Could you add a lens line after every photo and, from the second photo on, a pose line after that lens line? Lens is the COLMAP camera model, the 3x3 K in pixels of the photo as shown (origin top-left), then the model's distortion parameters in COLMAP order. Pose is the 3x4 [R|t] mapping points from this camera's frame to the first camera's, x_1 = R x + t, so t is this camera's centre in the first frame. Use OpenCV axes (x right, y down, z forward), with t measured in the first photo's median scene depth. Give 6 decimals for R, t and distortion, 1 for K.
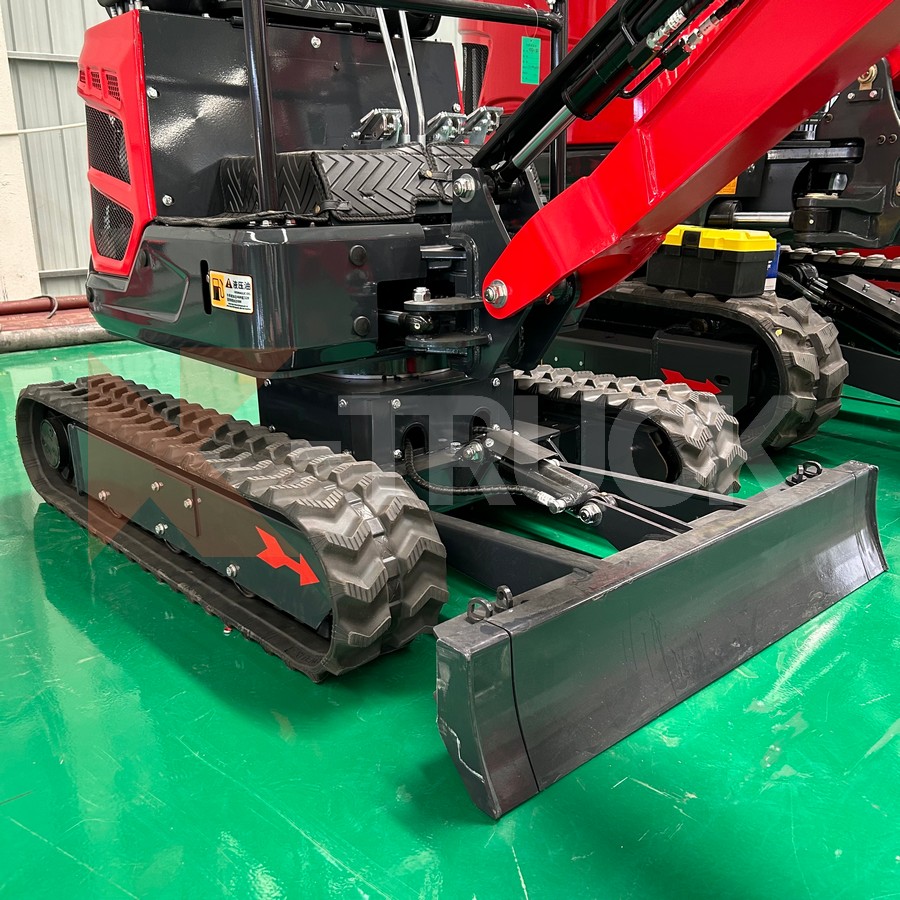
lens RADIAL K [[893.0, 0, 448.3], [0, 893.0, 456.3], [0, 0, 1]] dist [0.142473, -0.325029]
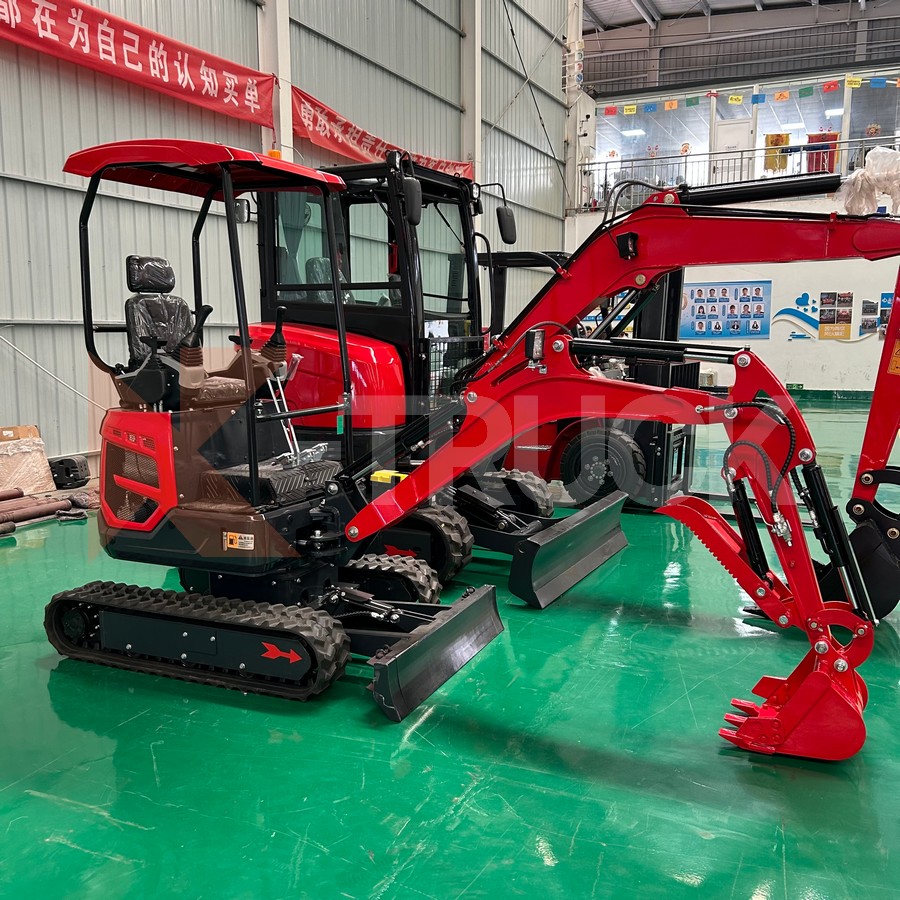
lens RADIAL K [[893.0, 0, 448.3], [0, 893.0, 456.3], [0, 0, 1]] dist [0.142473, -0.325029]
pose [[0.910019, -0.047641, 0.411820, -0.637403], [0.110369, 0.985366, -0.129897, -0.034430], [-0.399605, 0.163661, 0.901959, -1.217810]]
